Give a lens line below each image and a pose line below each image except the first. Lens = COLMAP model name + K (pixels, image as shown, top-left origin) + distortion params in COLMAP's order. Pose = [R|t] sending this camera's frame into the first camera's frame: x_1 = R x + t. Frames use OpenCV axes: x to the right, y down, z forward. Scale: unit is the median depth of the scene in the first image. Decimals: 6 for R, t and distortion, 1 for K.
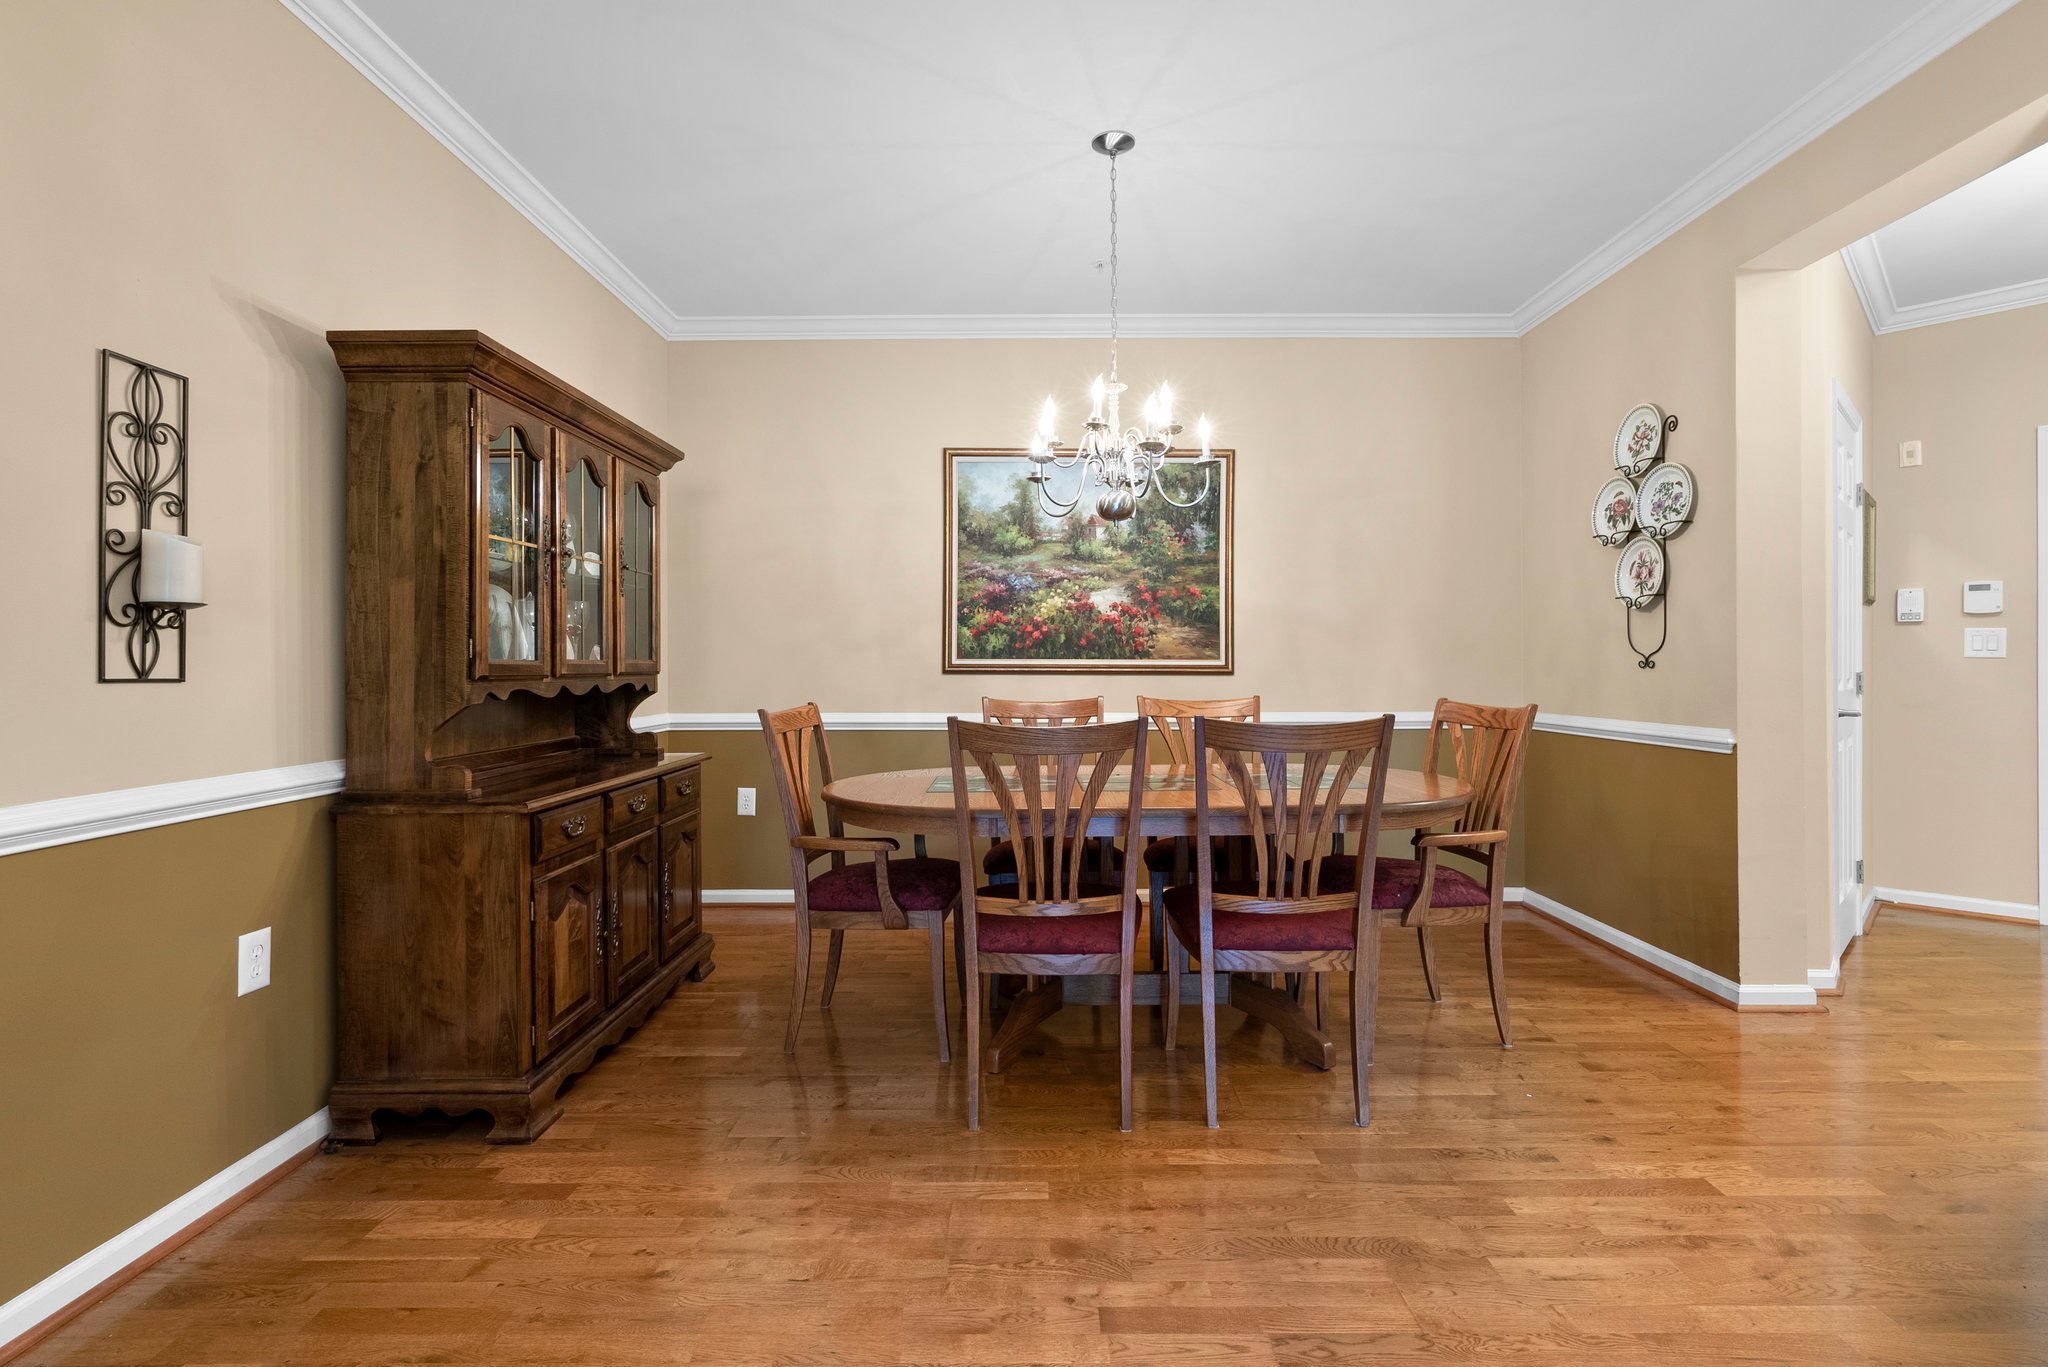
lens RADIAL K [[937.9, 0, 1030.3], [0, 937.9, 661.8], [0, 0, 1]] dist [-0.006535, 0.002493]
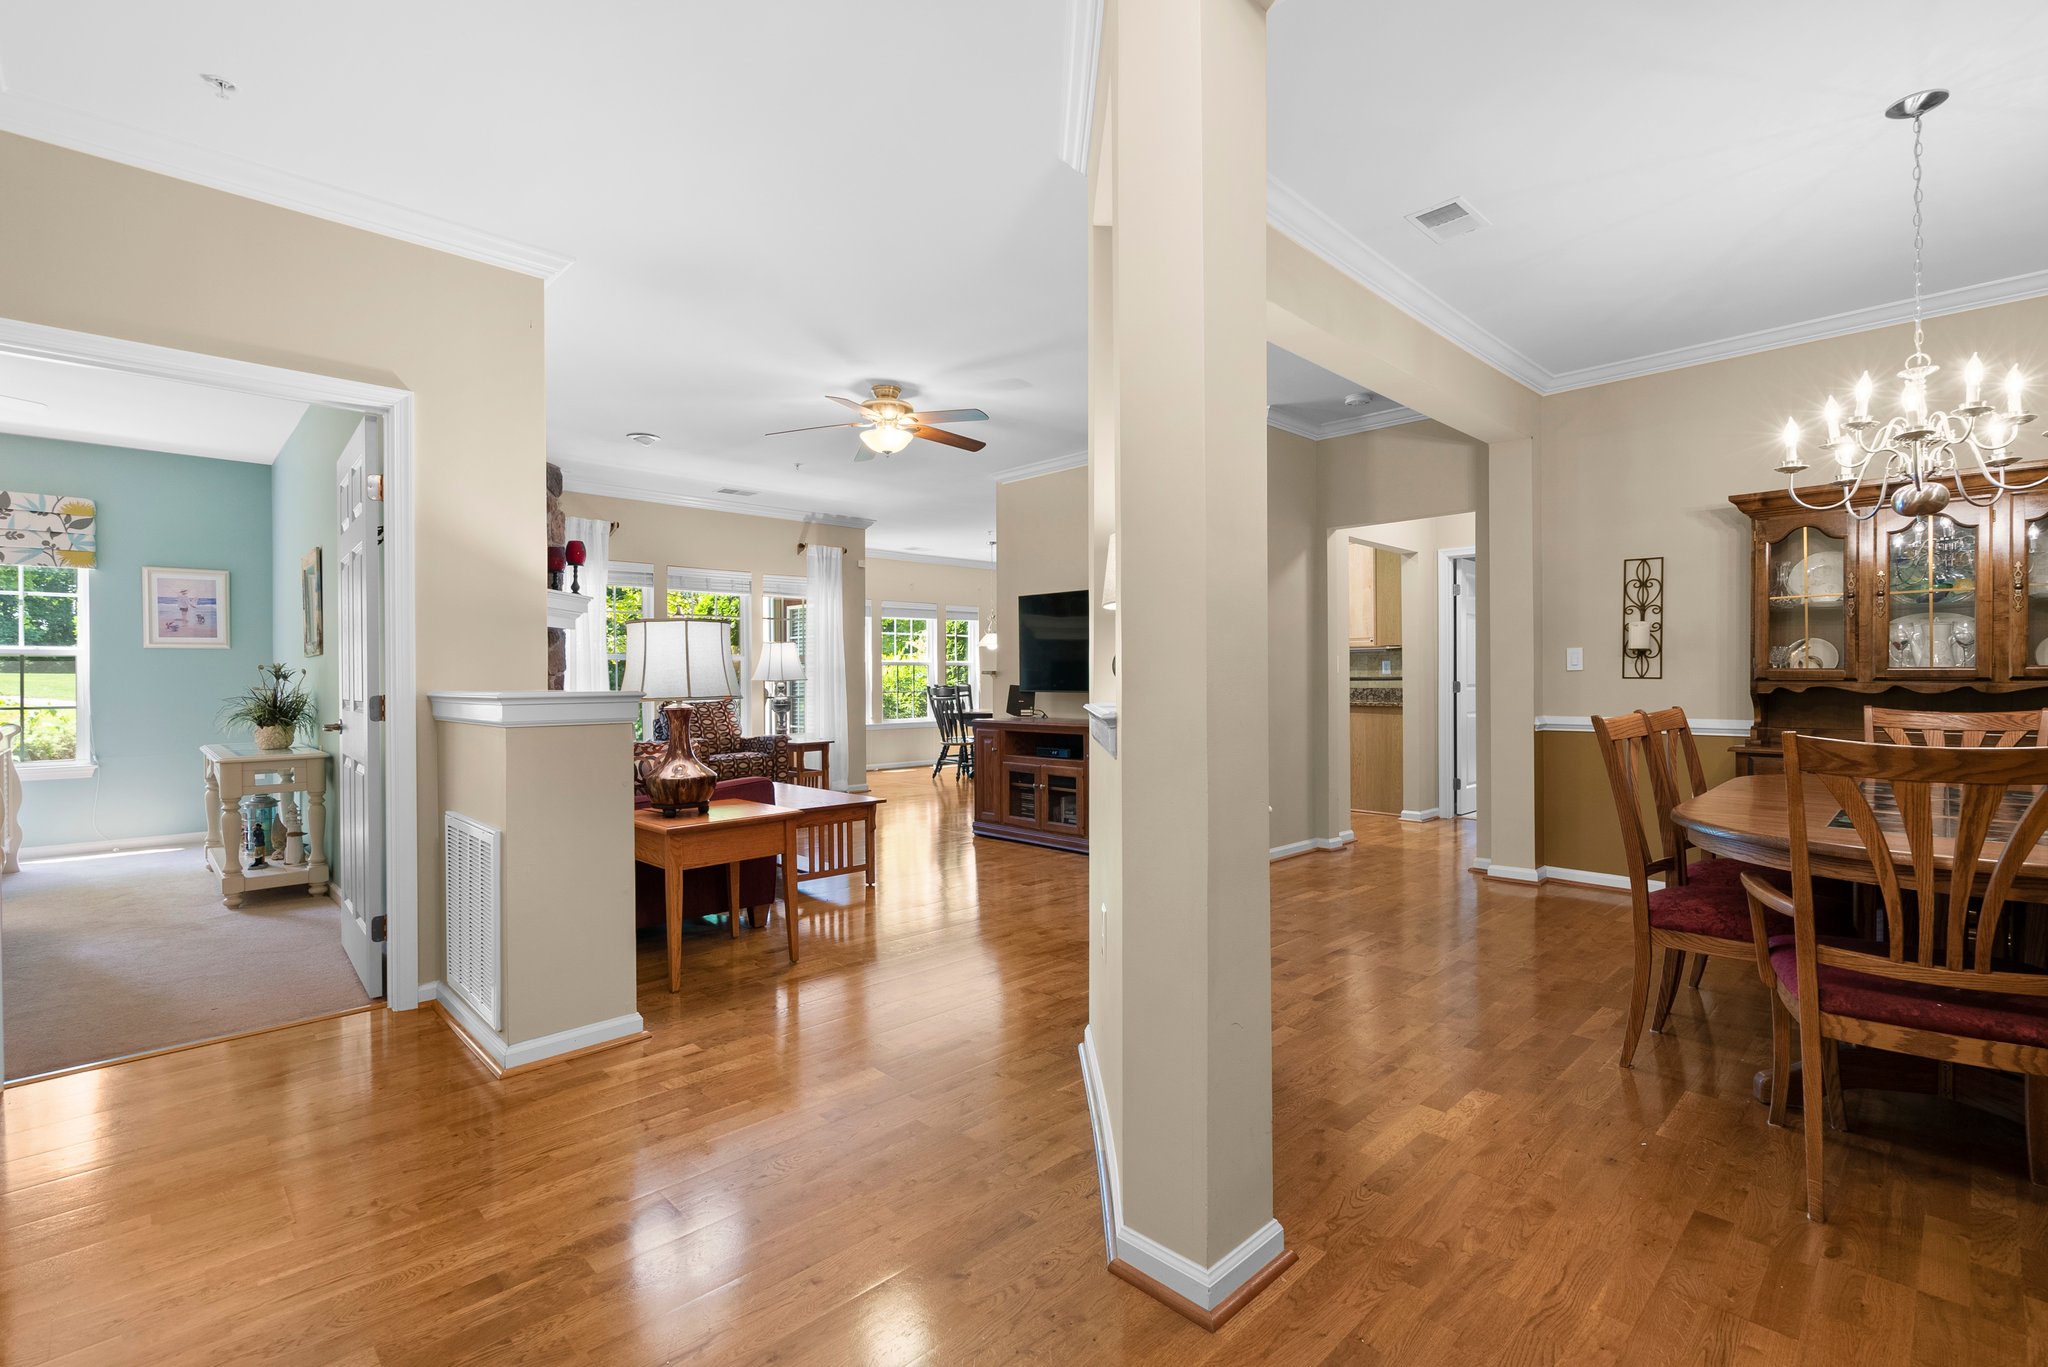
lens RADIAL K [[937.9, 0, 1023.8], [0, 937.9, 679.9], [0, 0, 1]] dist [-0.006535, 0.002493]
pose [[-0.714989, 0.011416, -0.699042, 1.531522], [0.011552, 0.999923, 0.004514, -0.004686], [0.699040, -0.004847, -0.715066, 1.177156]]
